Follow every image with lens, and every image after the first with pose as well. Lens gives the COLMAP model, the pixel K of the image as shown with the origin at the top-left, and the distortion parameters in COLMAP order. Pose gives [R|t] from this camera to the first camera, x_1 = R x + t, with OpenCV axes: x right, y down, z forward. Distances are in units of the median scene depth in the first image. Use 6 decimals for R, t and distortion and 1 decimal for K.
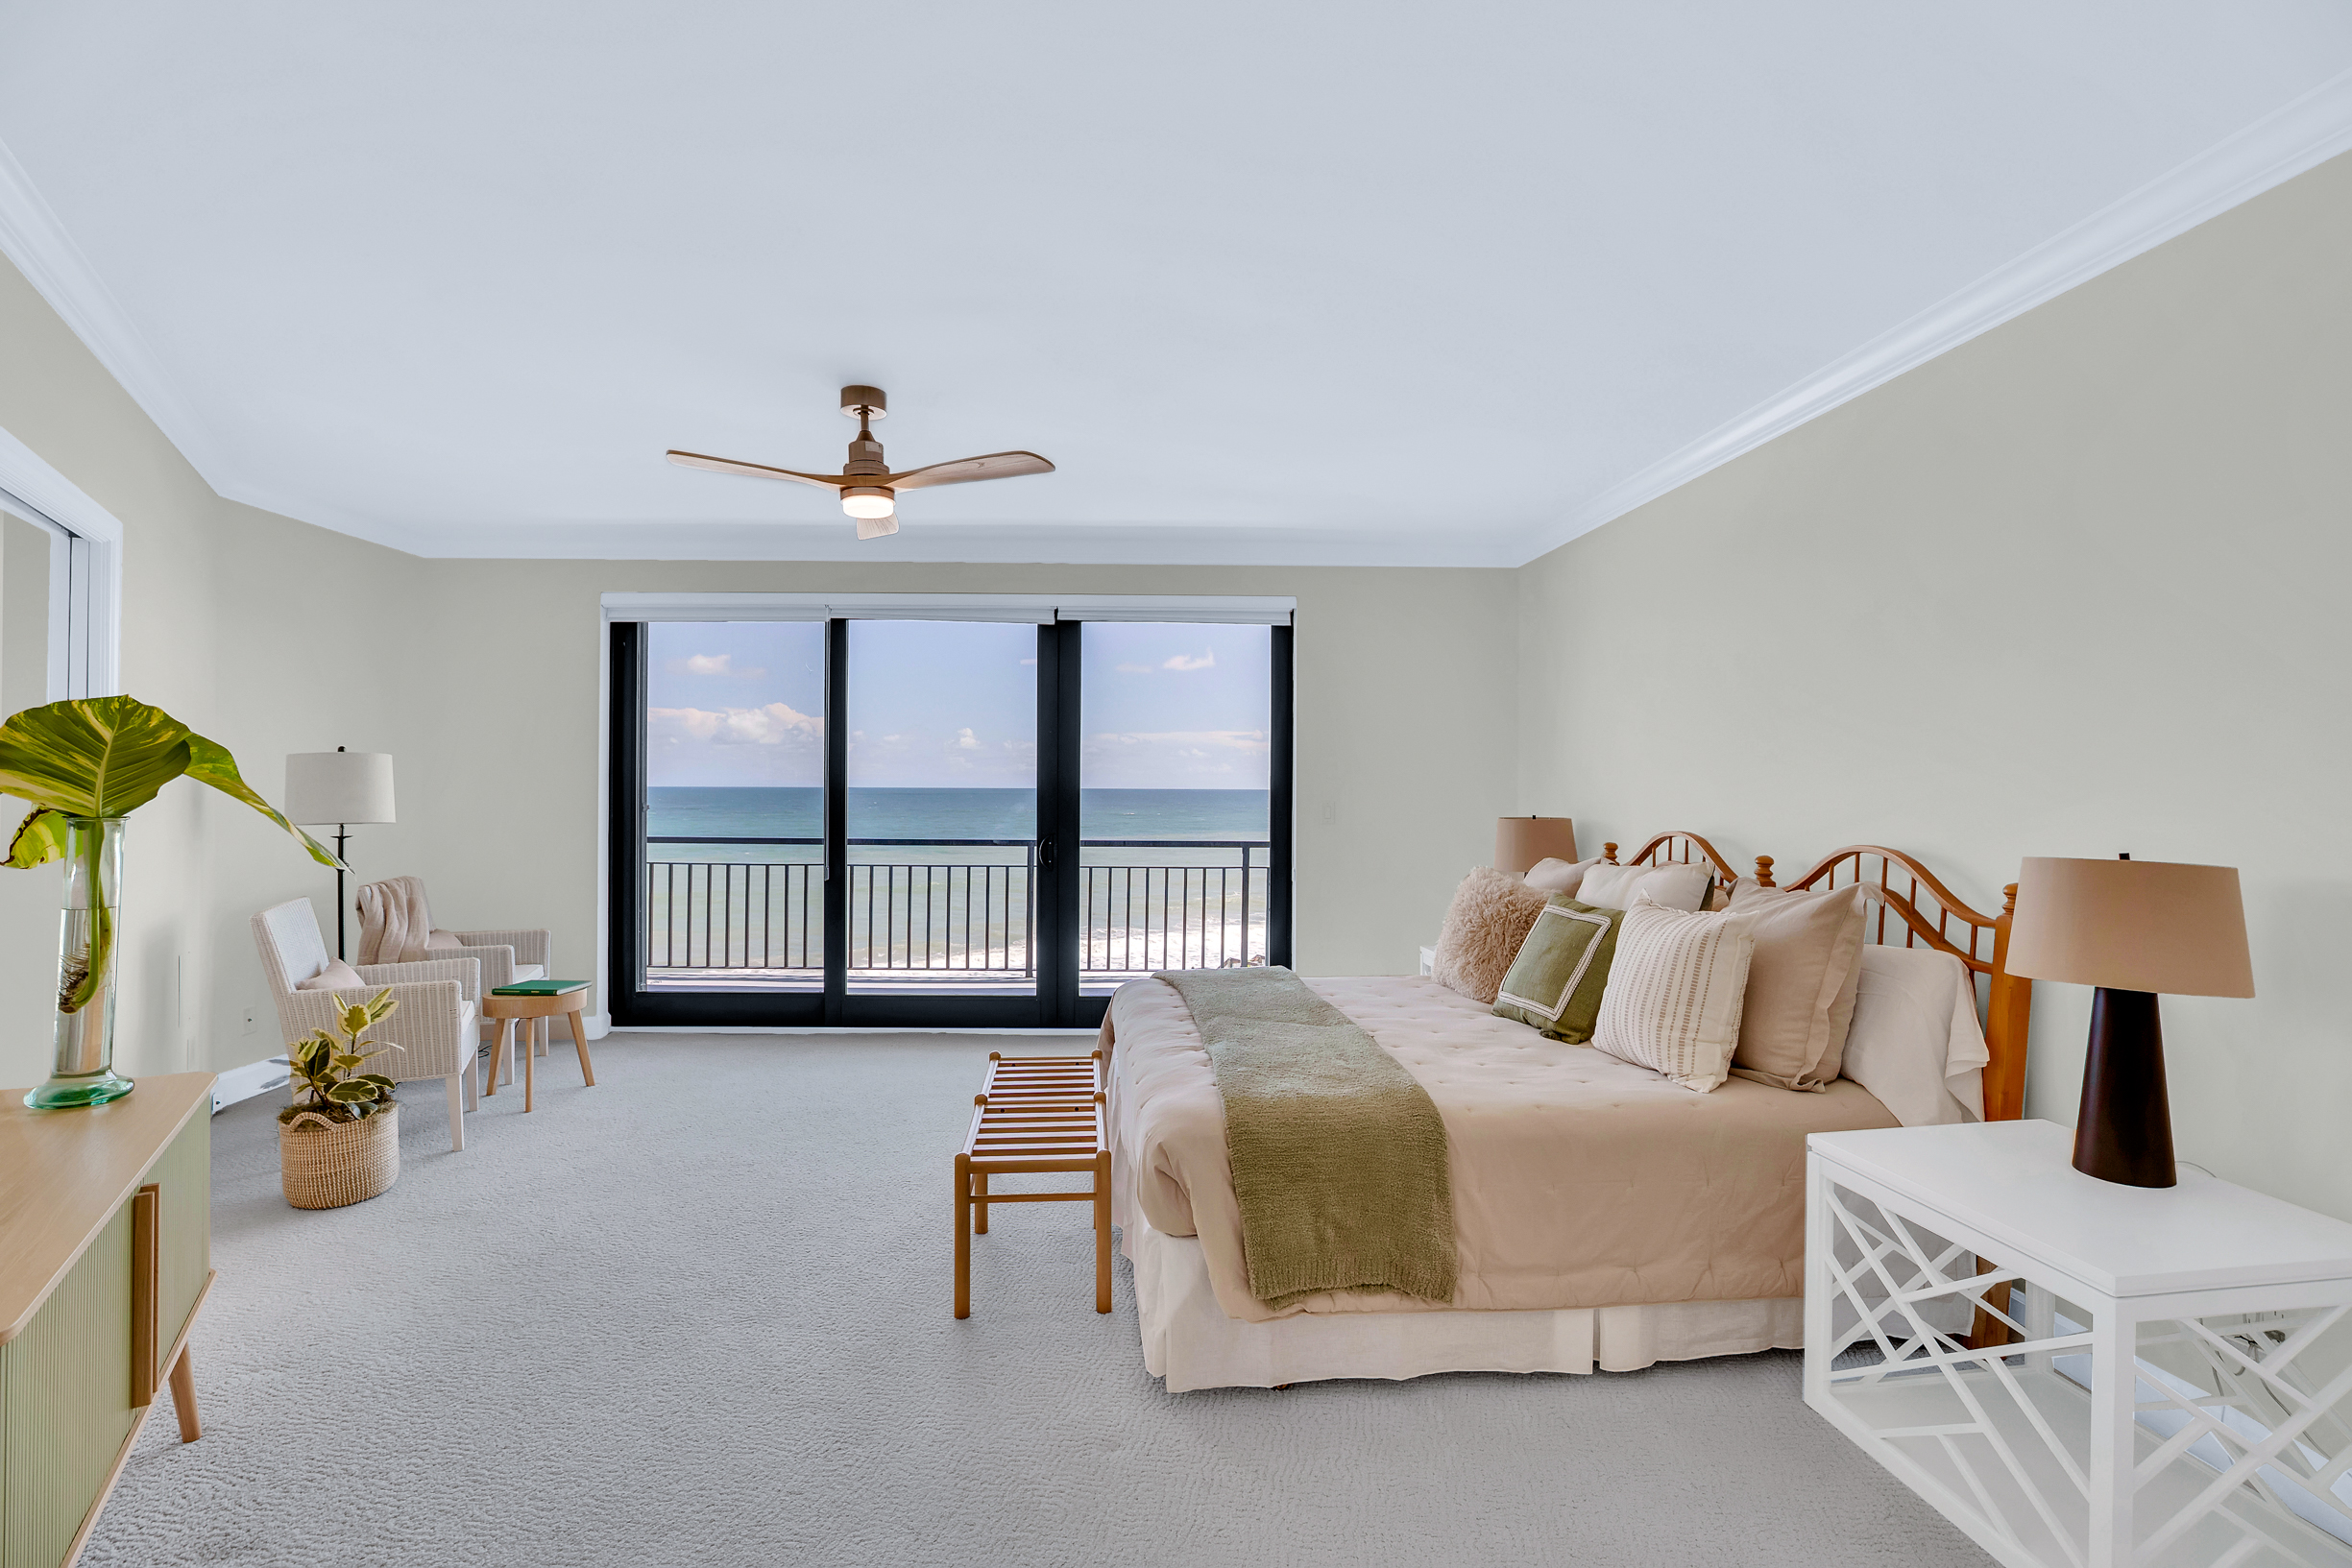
lens RADIAL K [[1071.9, 0, 1205.0], [0, 1071.9, 782.4], [0, 0, 1]] dist [-0.028137, 0.003529]
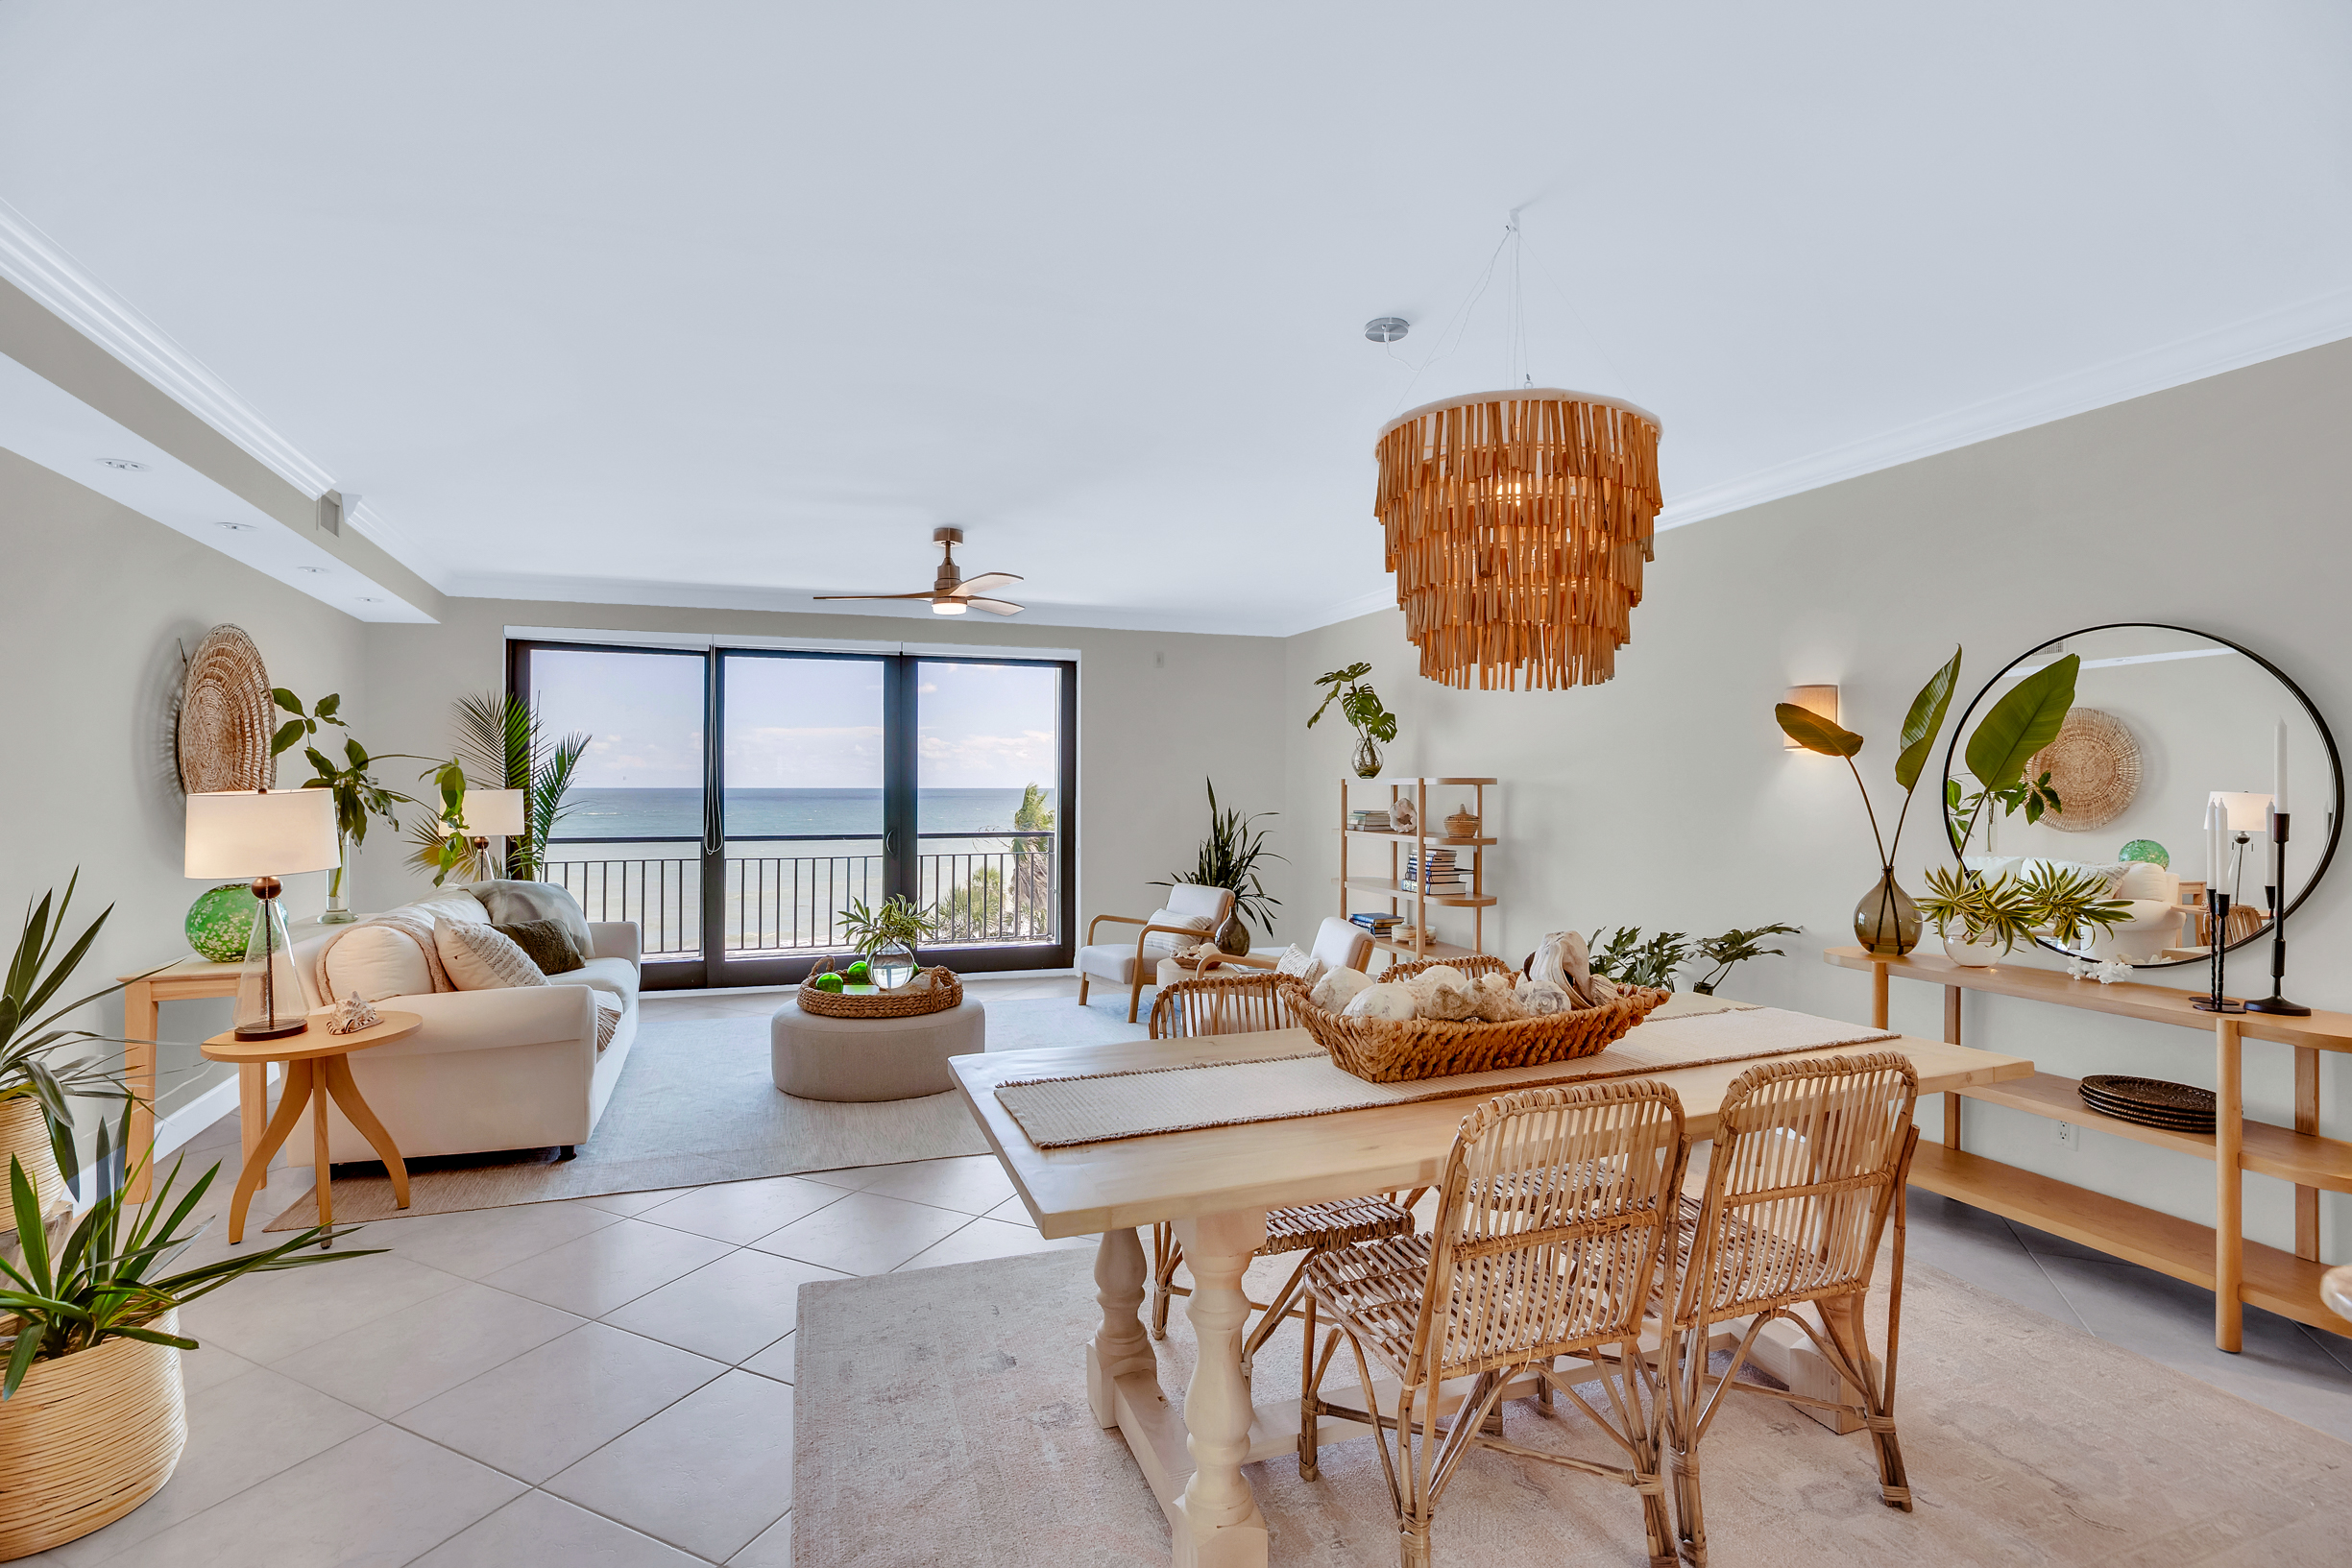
lens RADIAL K [[1071.9, 0, 1174.1], [0, 1071.9, 782.8], [0, 0, 1]] dist [-0.028137, 0.003529]
pose [[0.956652, -0.006364, 0.291164, -0.305043], [0.003279, 0.999933, 0.011081, -0.022770], [-0.291215, -0.009646, 0.956609, -0.342628]]
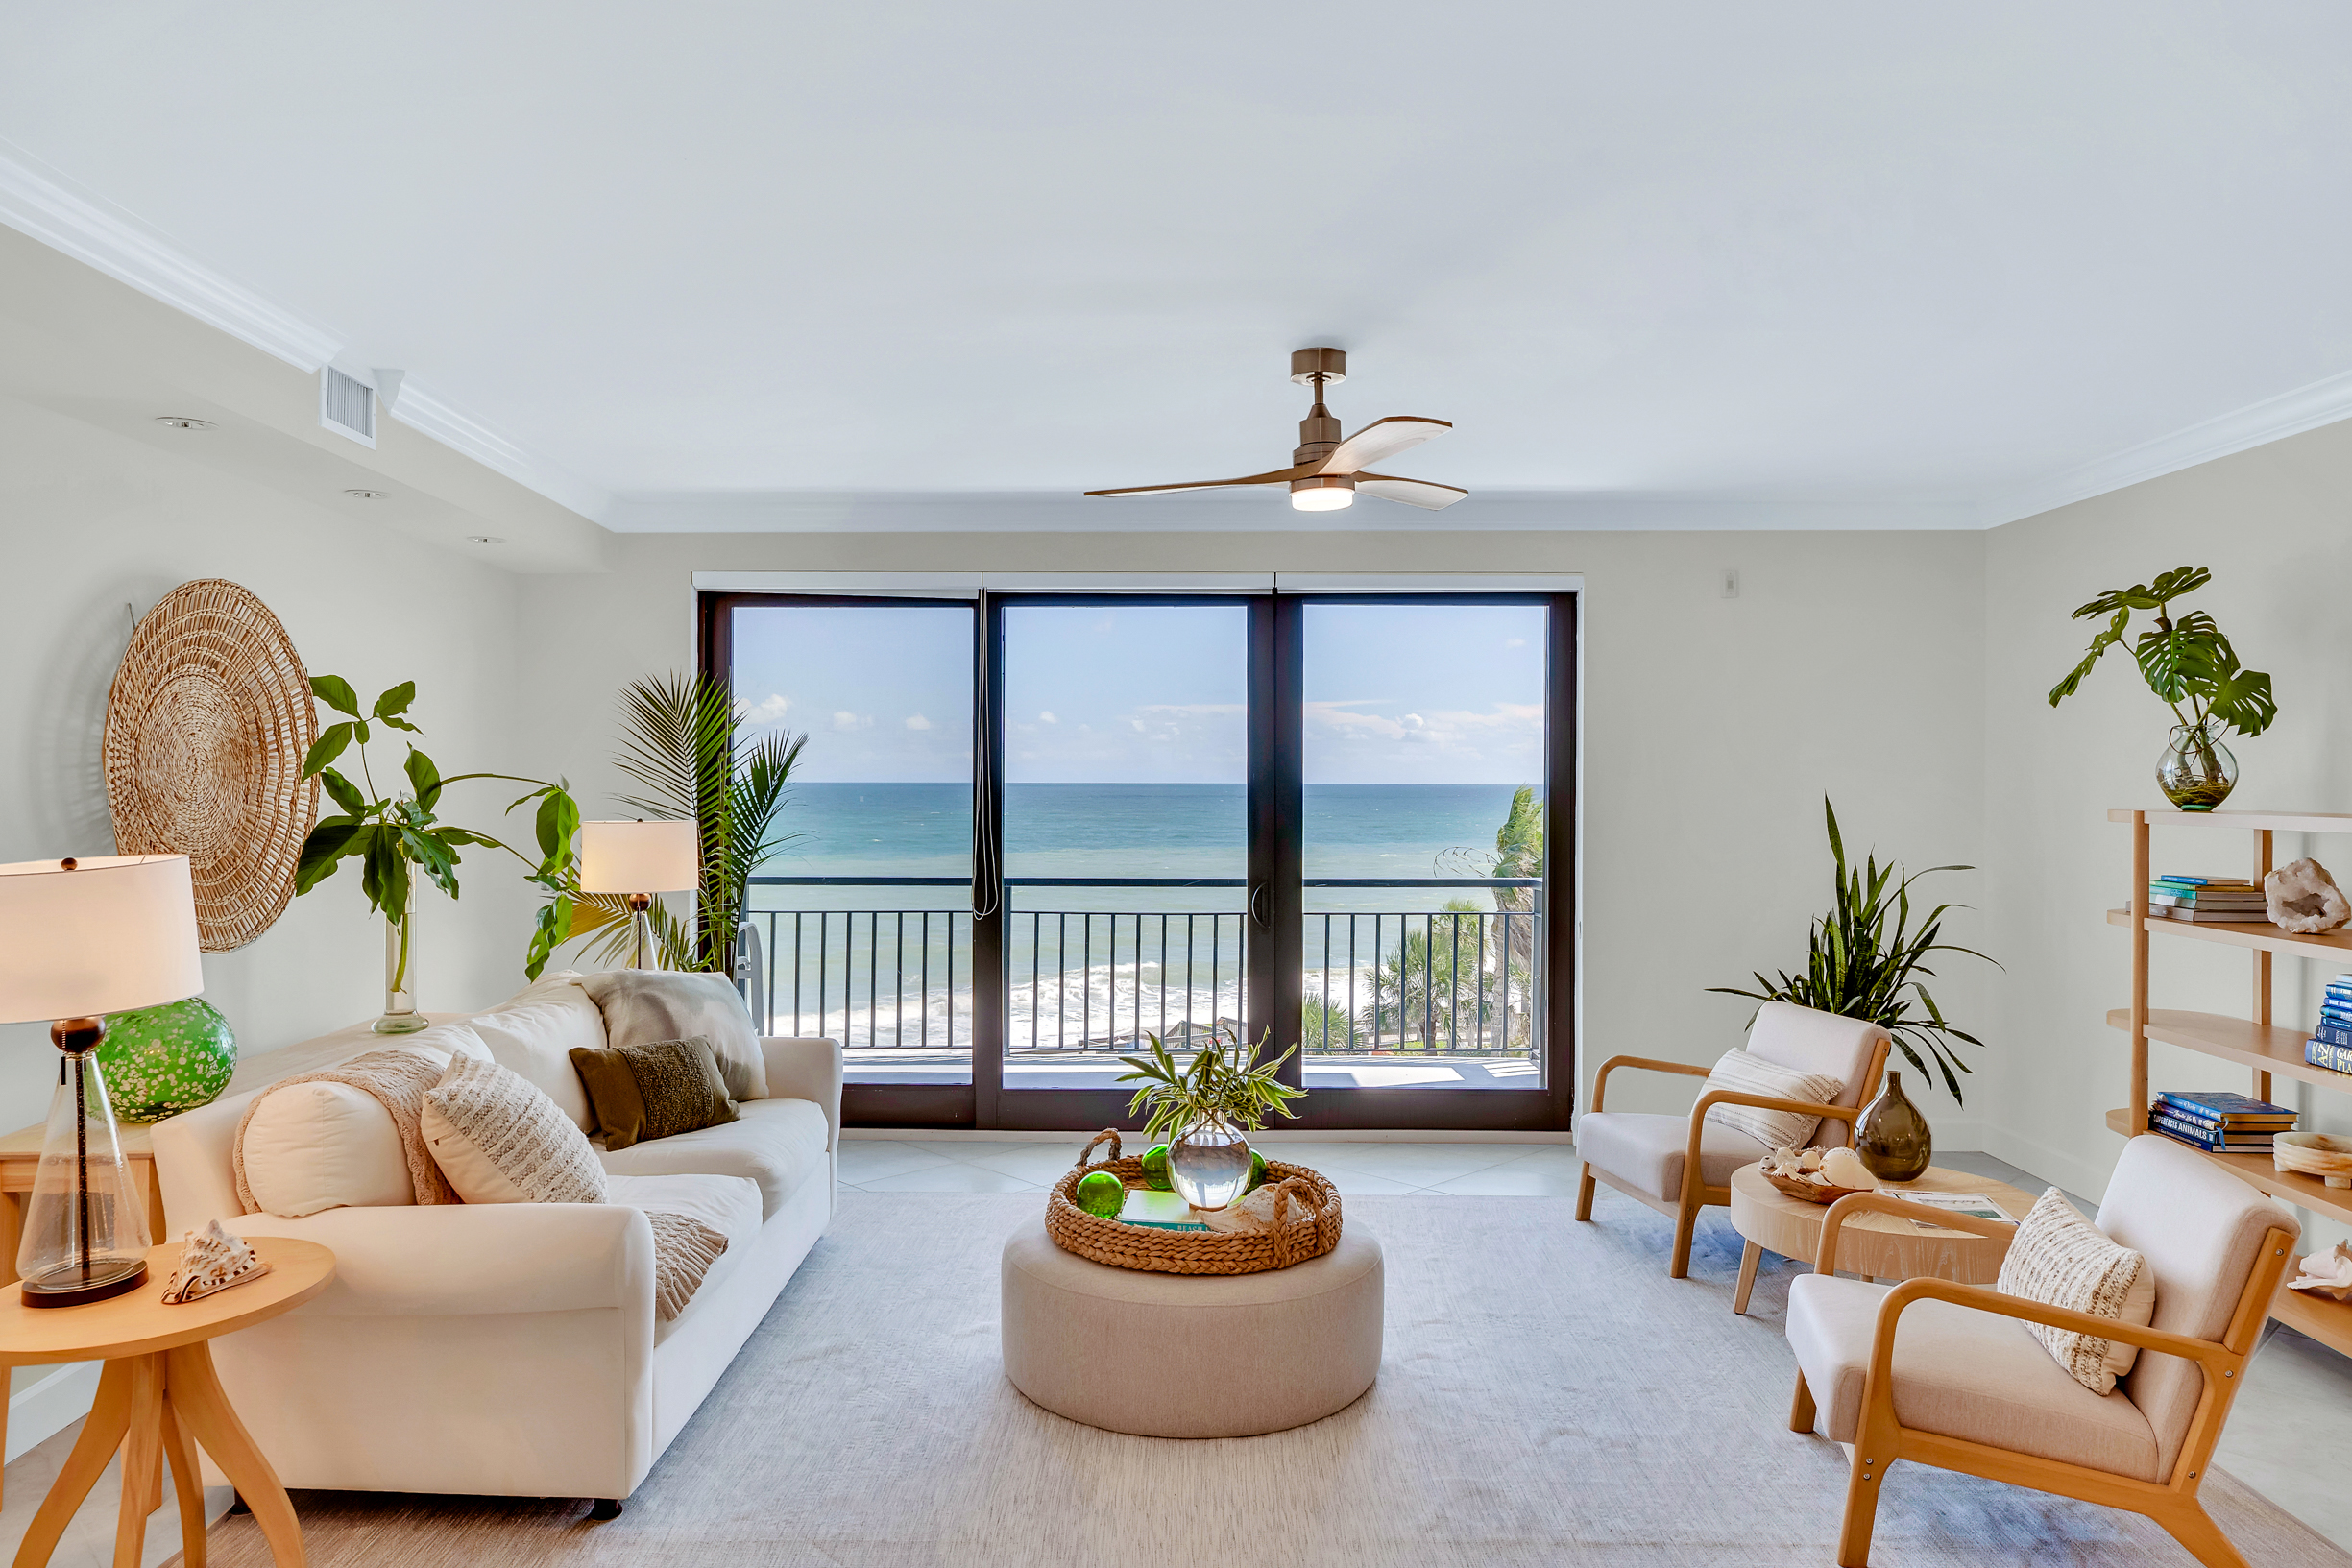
lens RADIAL K [[1503.5, 0, 1185.0], [0, 1503.5, 776.9], [0, 0, 1]] dist [0.003070, 0.004376]
pose [[0.998150, -0.005782, -0.060529, -0.237487], [0.006344, 0.999939, 0.009090, -0.043060], [0.060473, -0.009457, 0.998125, -0.083254]]
